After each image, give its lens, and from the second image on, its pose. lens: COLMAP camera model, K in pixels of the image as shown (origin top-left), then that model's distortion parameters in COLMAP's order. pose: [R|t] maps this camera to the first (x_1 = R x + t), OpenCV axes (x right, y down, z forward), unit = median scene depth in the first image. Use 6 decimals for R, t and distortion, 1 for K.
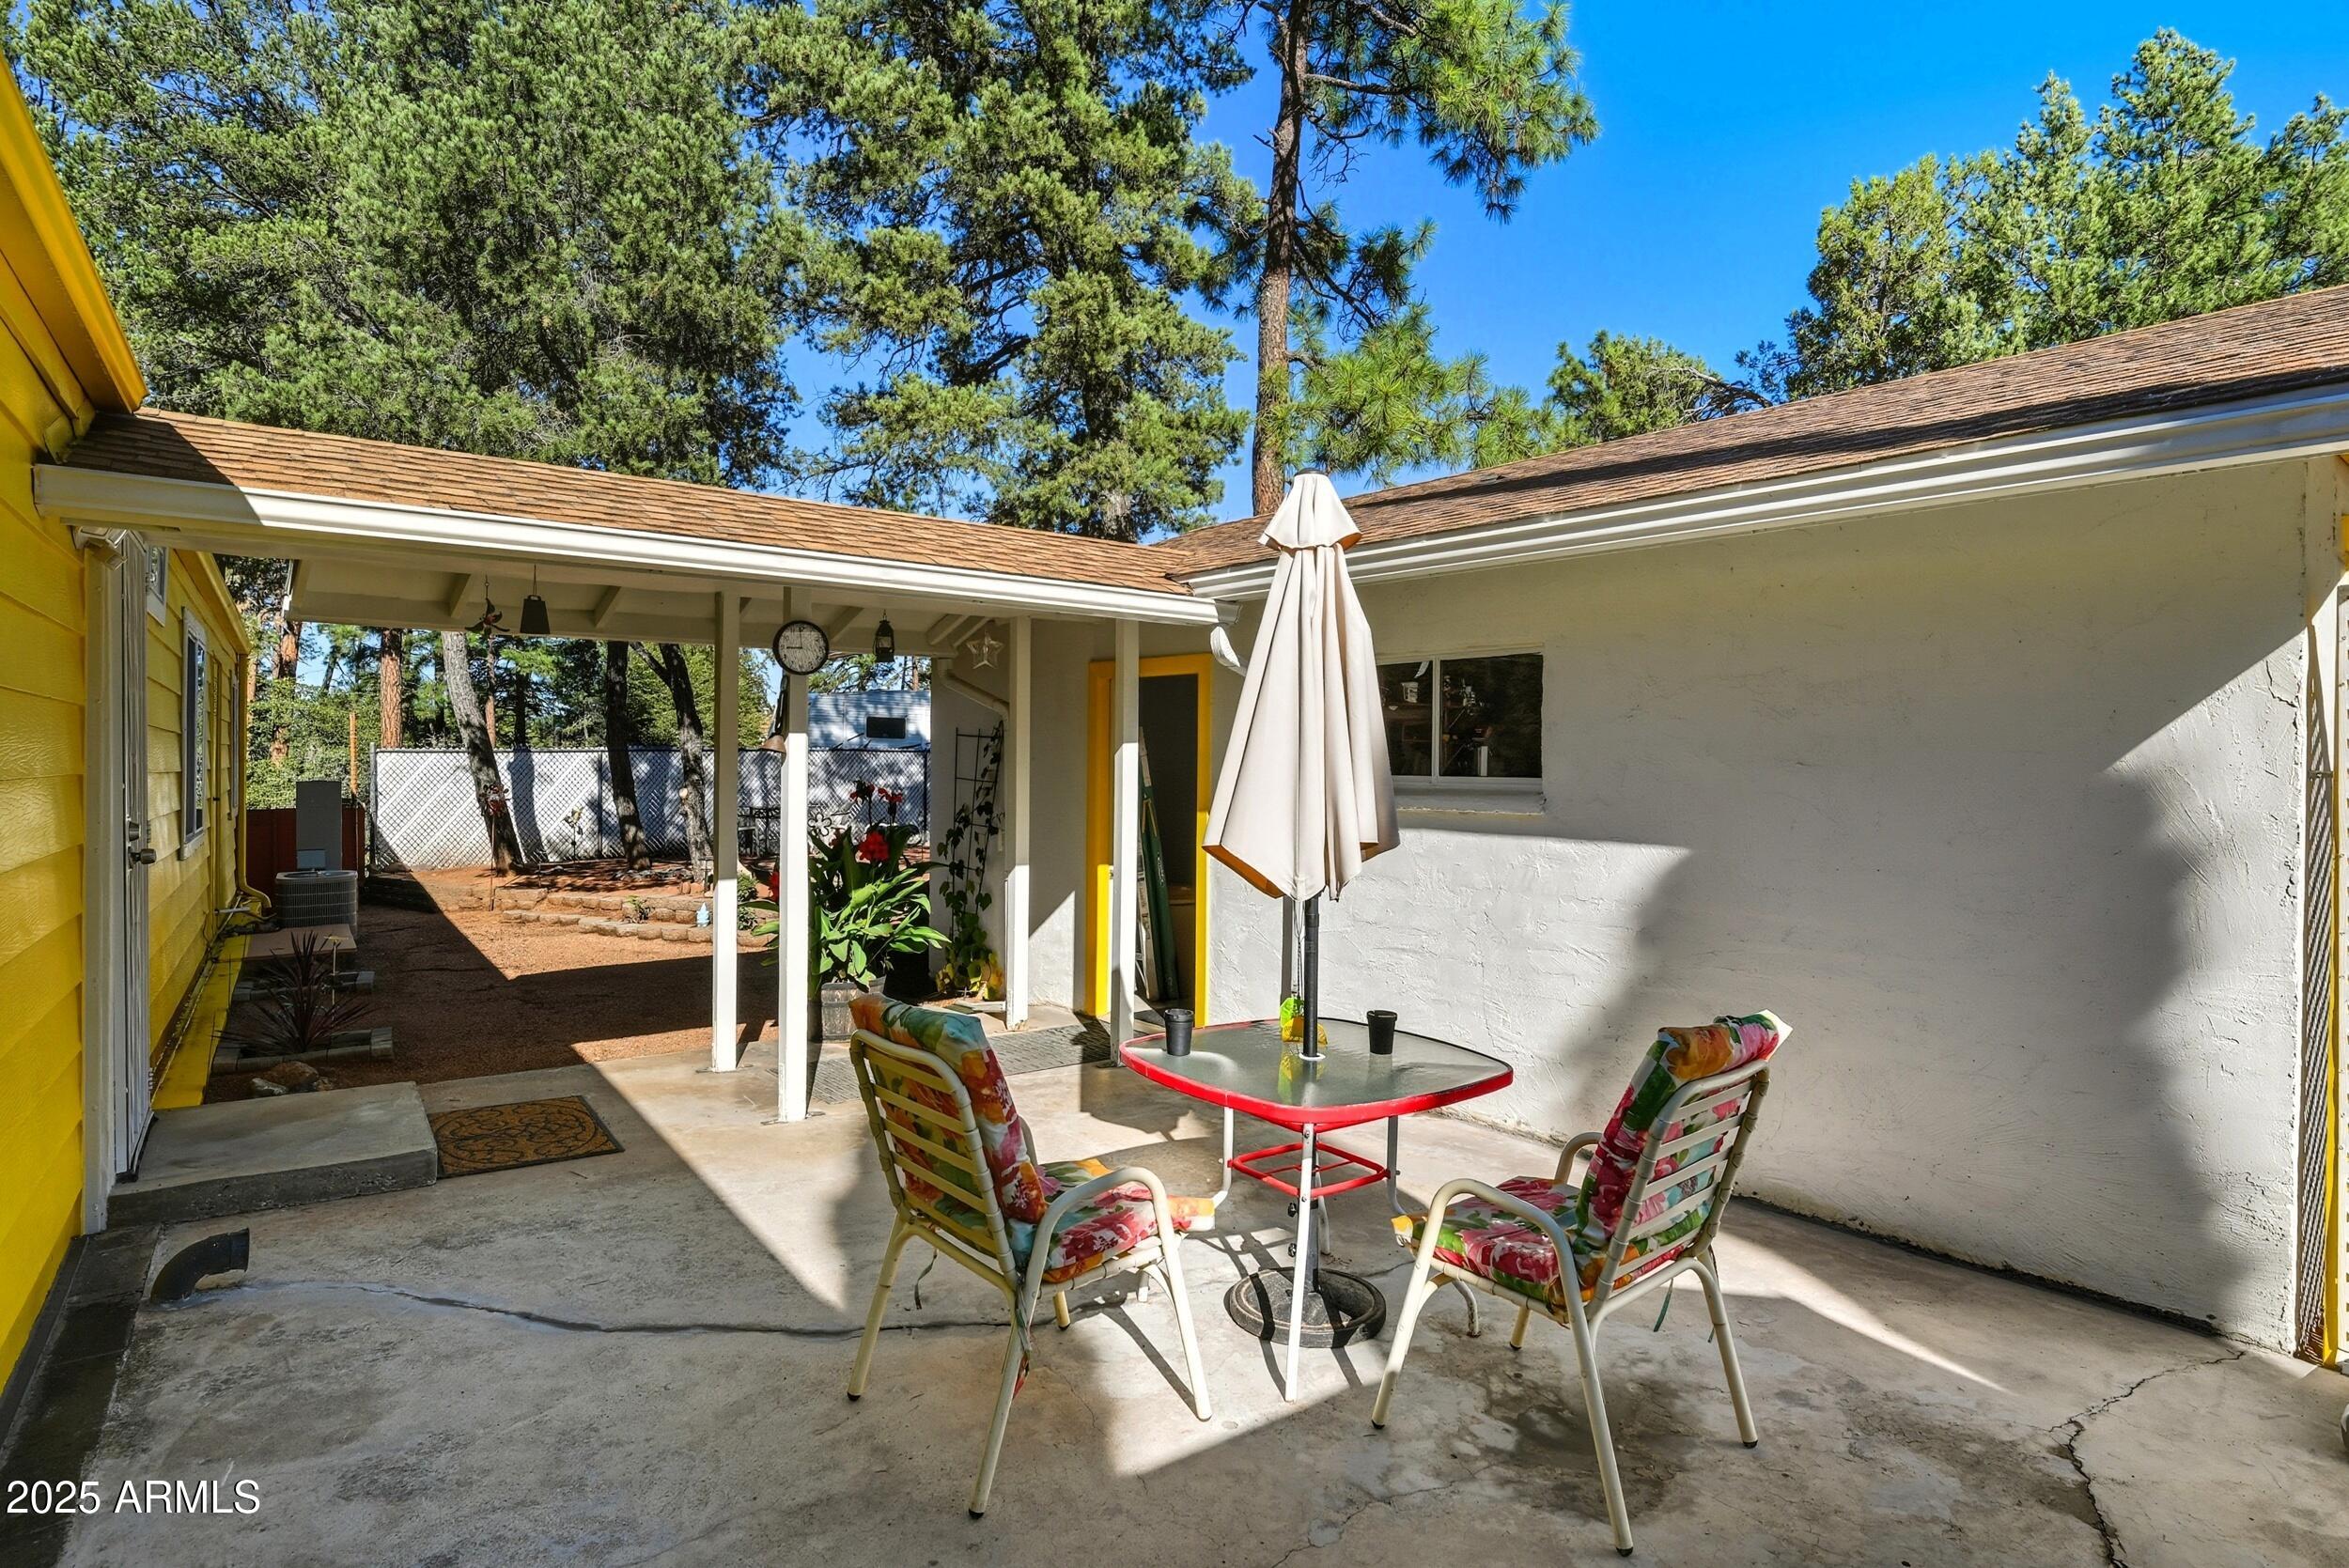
lens RADIAL K [[1271.5, 0, 1170.0], [0, 1271.5, 765.3], [0, 0, 1]] dist [-0.001561, 0.001124]
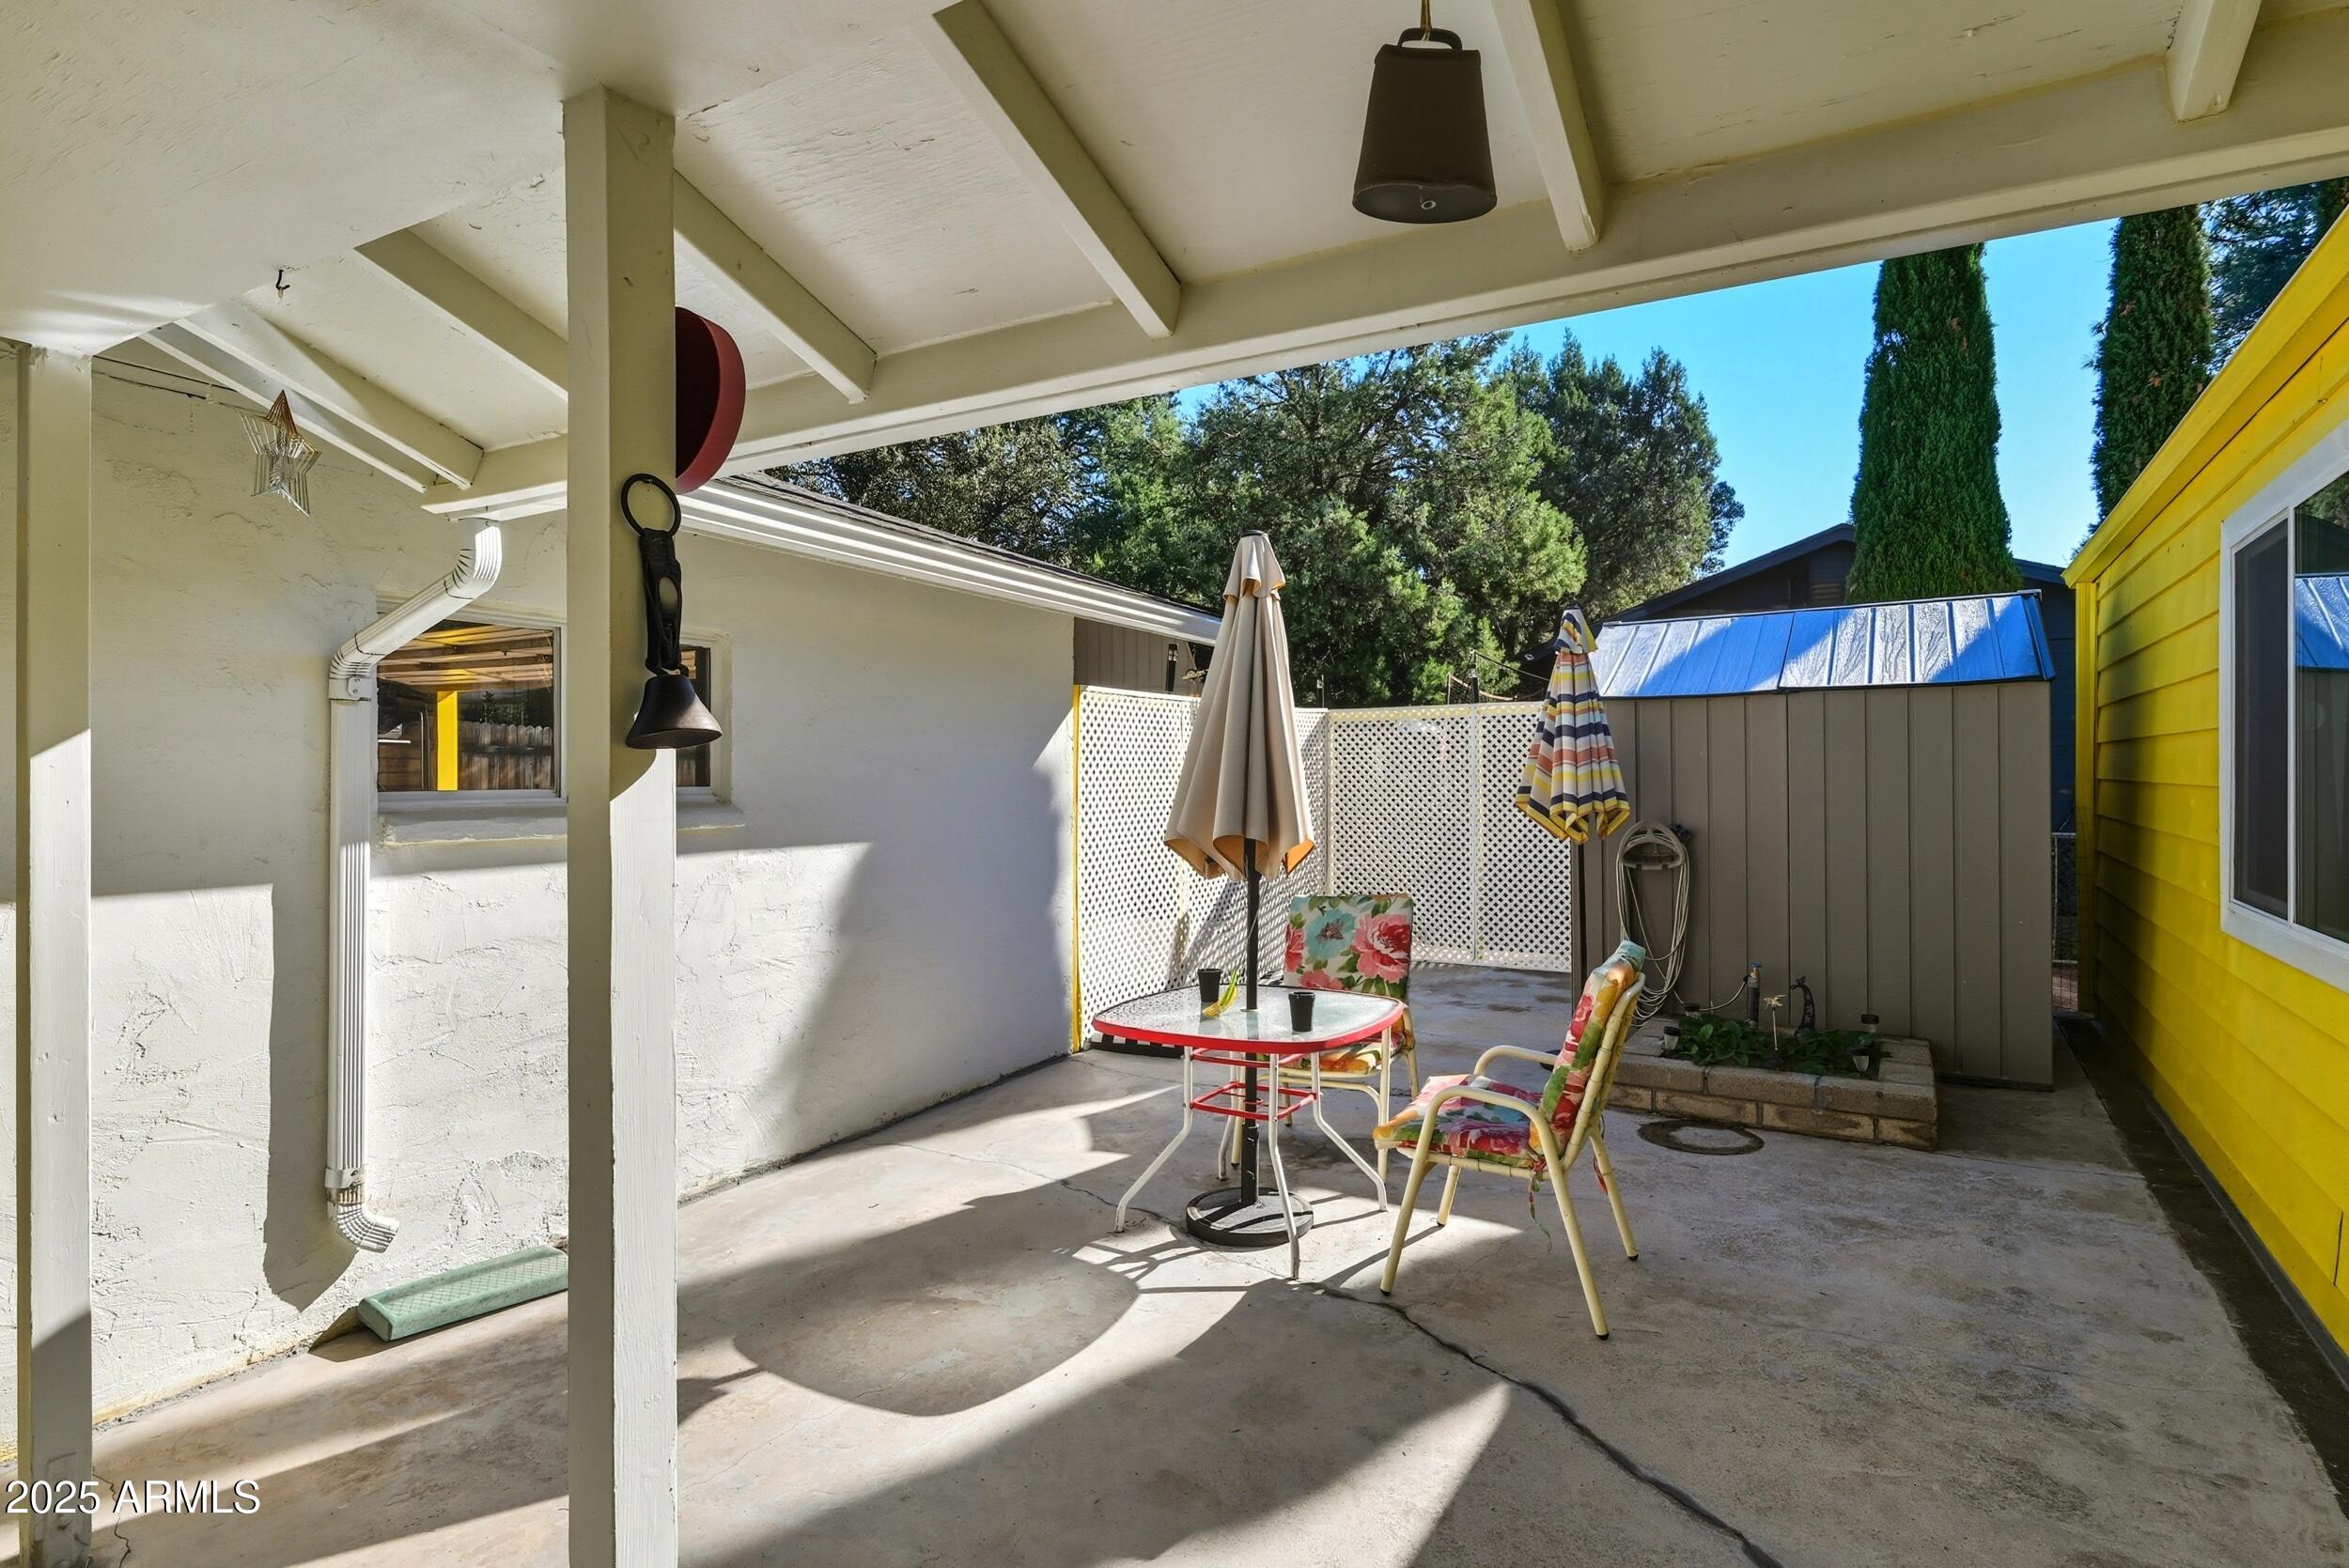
lens RADIAL K [[1256.6, 0, 1174.1], [0, 1256.6, 771.8], [0, 0, 1]] dist [-0.005242, -0.000744]
pose [[-0.425375, -0.005612, 0.905000, -0.931683], [0.006144, 0.999940, 0.009088, -0.007336], [-0.904996, 0.009426, -0.425315, 1.555538]]
